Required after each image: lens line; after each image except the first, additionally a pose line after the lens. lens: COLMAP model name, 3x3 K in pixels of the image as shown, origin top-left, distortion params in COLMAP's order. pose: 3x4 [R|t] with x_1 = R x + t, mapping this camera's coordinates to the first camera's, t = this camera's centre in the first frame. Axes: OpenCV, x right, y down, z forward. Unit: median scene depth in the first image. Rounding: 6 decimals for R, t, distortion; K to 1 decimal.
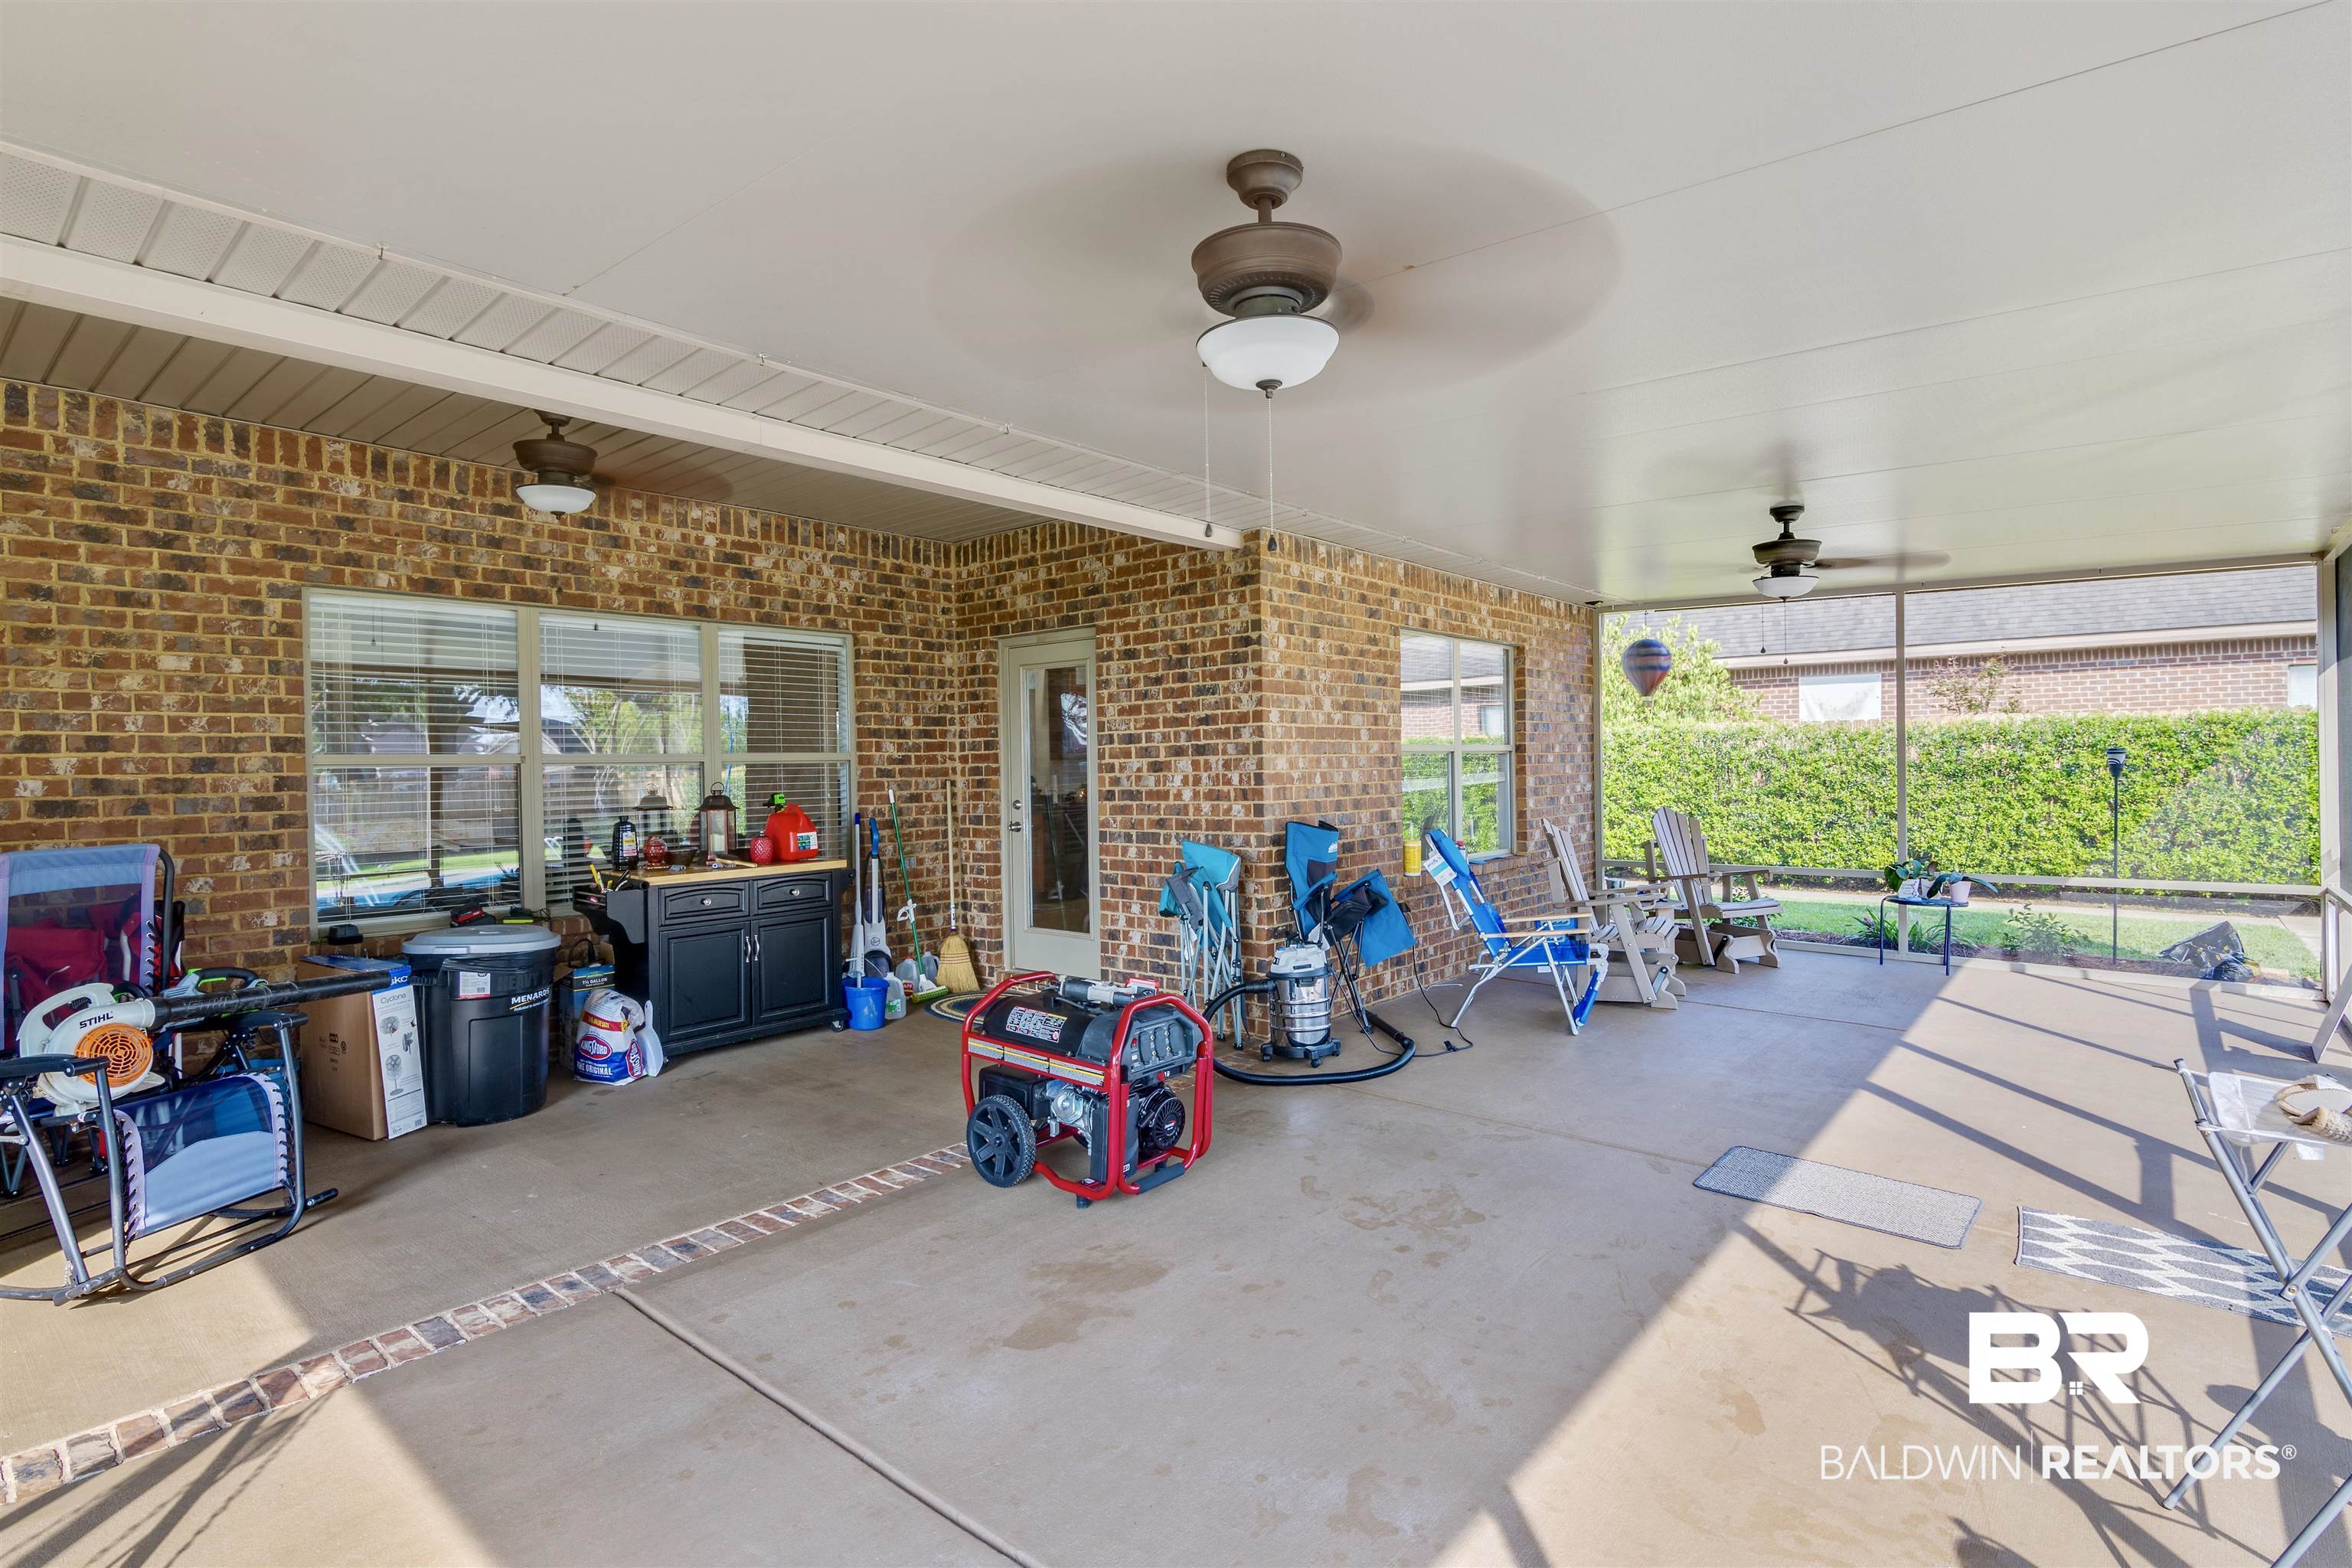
lens RADIAL K [[1152.0, 0, 1177.0], [0, 1152.0, 754.2], [0, 0, 1]] dist [0.001172, 0.000259]
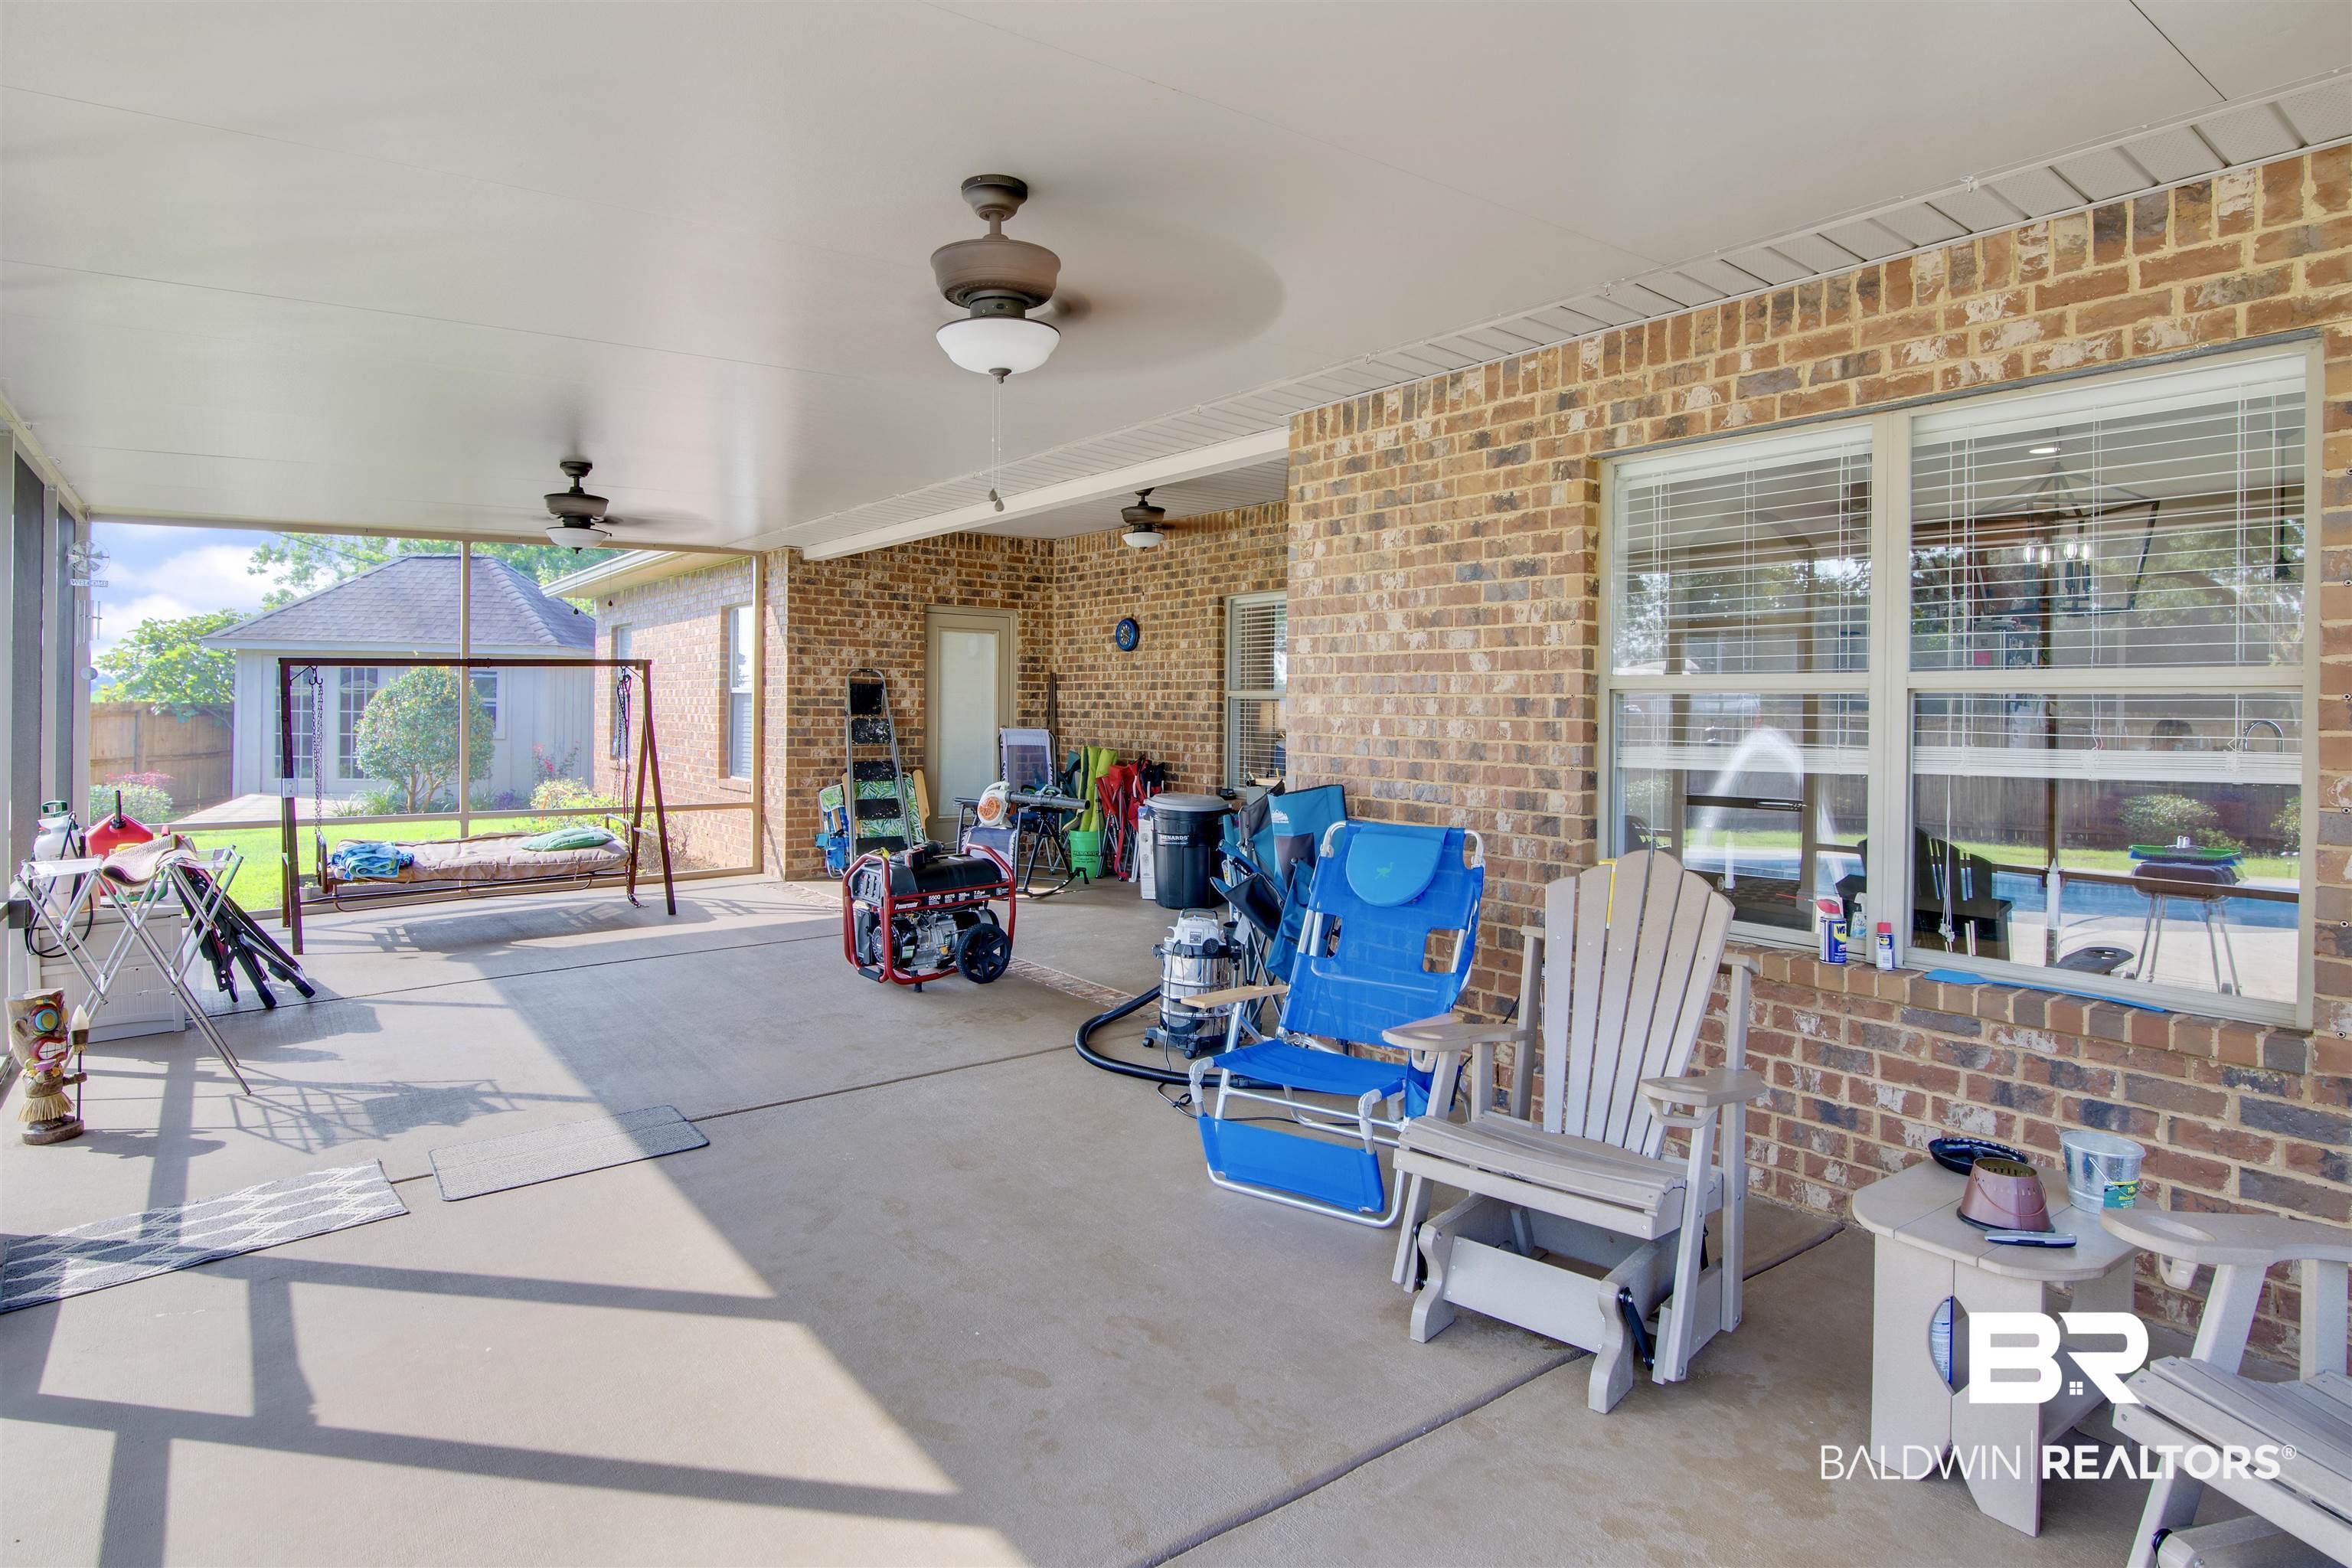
lens RADIAL K [[1280.8, 0, 1176.7], [0, 1280.8, 697.4], [0, 0, 1]] dist [-0.000534, -0.000112]
pose [[-0.222004, 0.007381, -0.975018, 0.930894], [0.000659, 0.999972, 0.007420, -0.003737], [0.975046, 0.001005, -0.222002, 1.072349]]
